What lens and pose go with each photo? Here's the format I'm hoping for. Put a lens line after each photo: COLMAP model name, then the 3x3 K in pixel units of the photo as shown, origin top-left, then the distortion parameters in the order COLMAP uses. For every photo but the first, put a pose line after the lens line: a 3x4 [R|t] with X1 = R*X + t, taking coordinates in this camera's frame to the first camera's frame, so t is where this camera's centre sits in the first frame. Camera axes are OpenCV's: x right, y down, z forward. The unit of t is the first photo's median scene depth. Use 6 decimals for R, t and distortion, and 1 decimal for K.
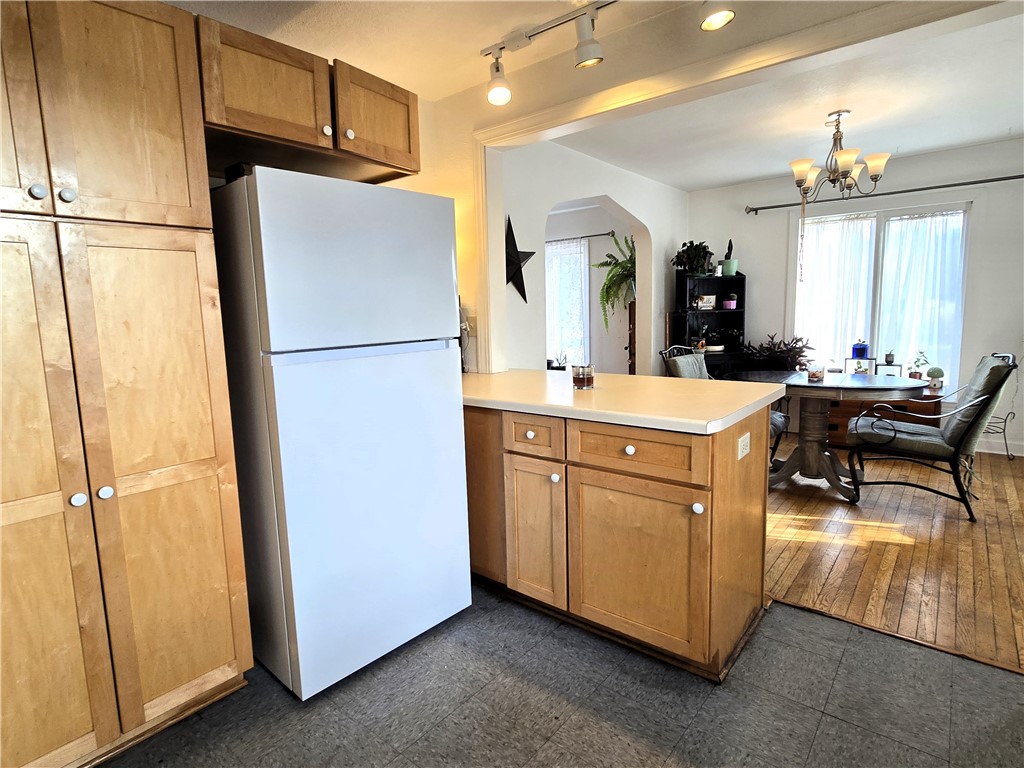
lens RADIAL K [[546.4, 0, 506.2], [0, 546.4, 381.3], [0, 0, 1]] dist [-0.002157, 0.000287]
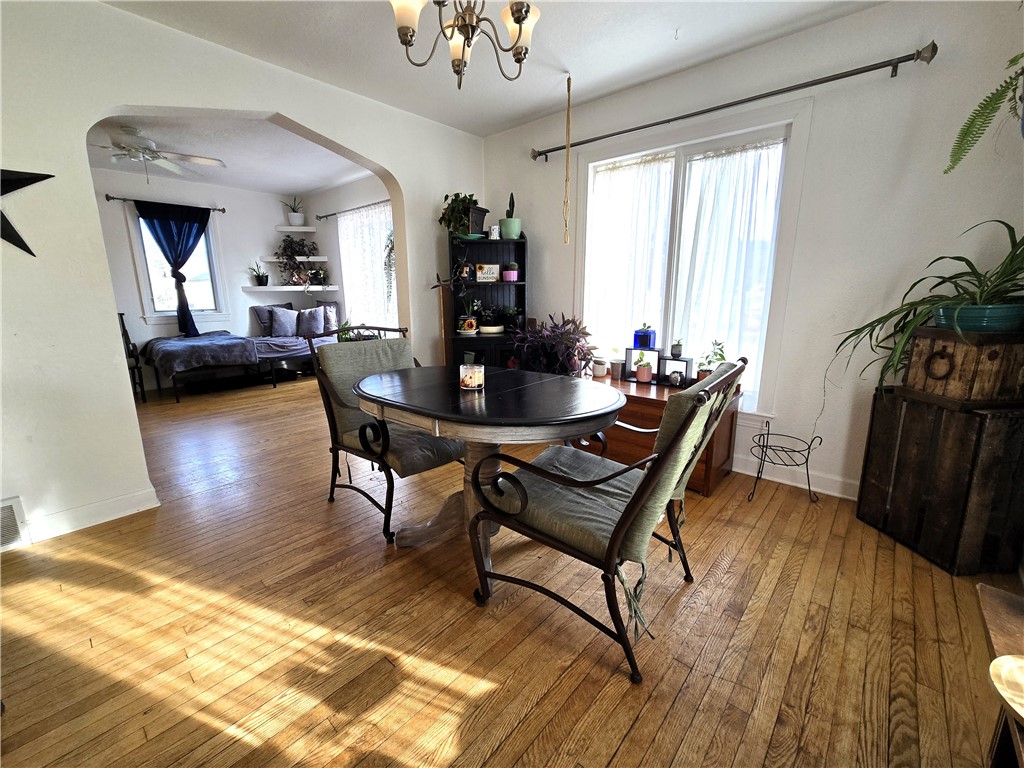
lens RADIAL K [[422.3, 0, 509.9], [0, 422.3, 383.7], [0, 0, 1]] dist [-0.004586, 0.001135]
pose [[0.999130, 0.029753, -0.029235, 0.496669], [-0.026968, 0.995445, 0.091445, -0.043368], [0.031822, -0.090577, 0.995381, 0.413357]]
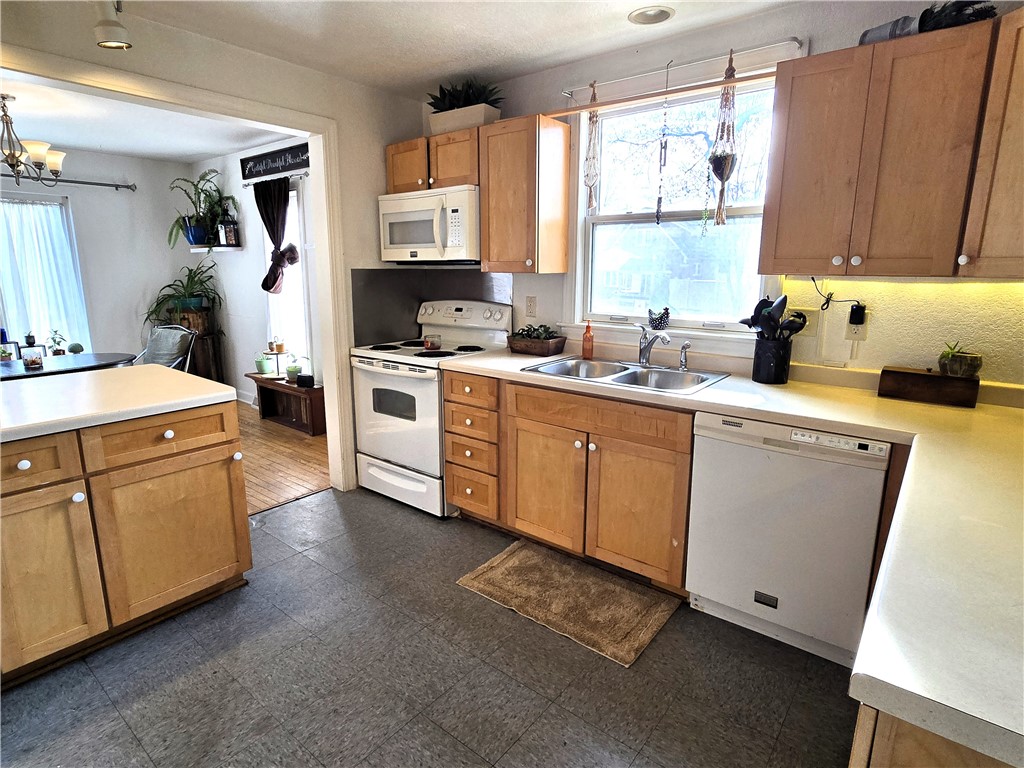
lens RADIAL K [[546.4, 0, 503.6], [0, 546.4, 377.5], [0, 0, 1]] dist [-0.002157, 0.000287]
pose [[-0.013277, -0.171089, 0.985166, -0.338235], [0.126803, 0.977010, 0.171382, -0.036189], [-0.991839, 0.127198, 0.008722, 0.116363]]
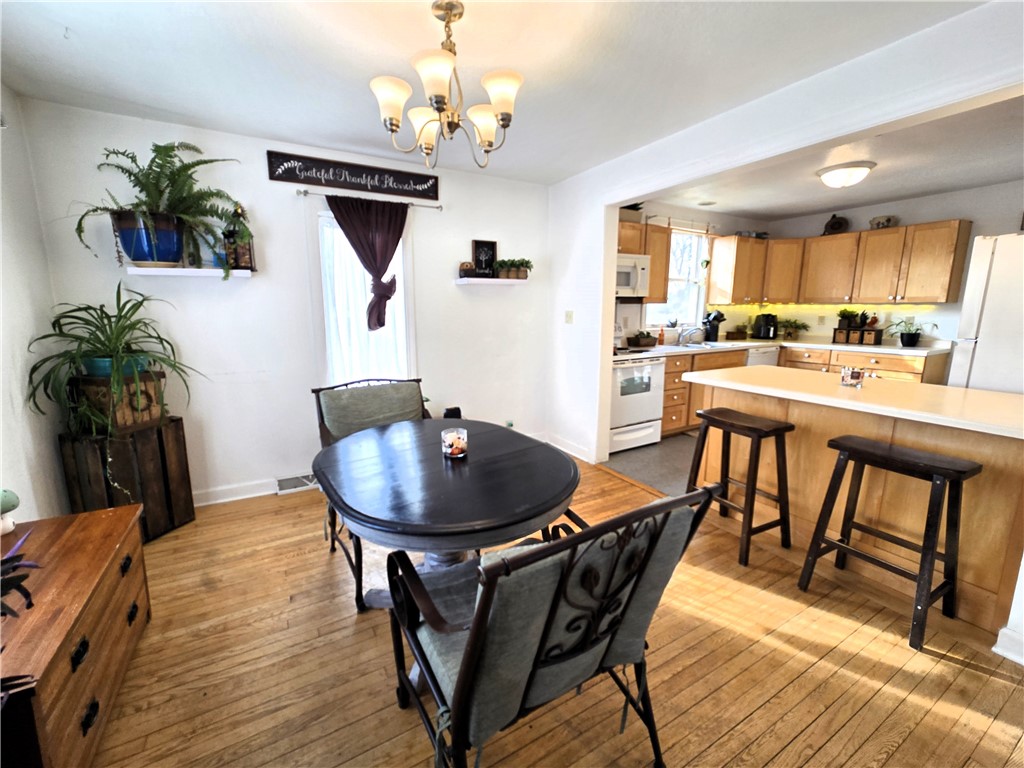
lens RADIAL K [[422.3, 0, 501.6], [0, 422.3, 382.5], [0, 0, 1]] dist [-0.004586, 0.001135]
pose [[-0.933115, -0.030018, 0.358323, 0.277213], [0.077328, 0.956442, 0.281495, -0.167477], [-0.351165, 0.290376, -0.890149, 1.100252]]
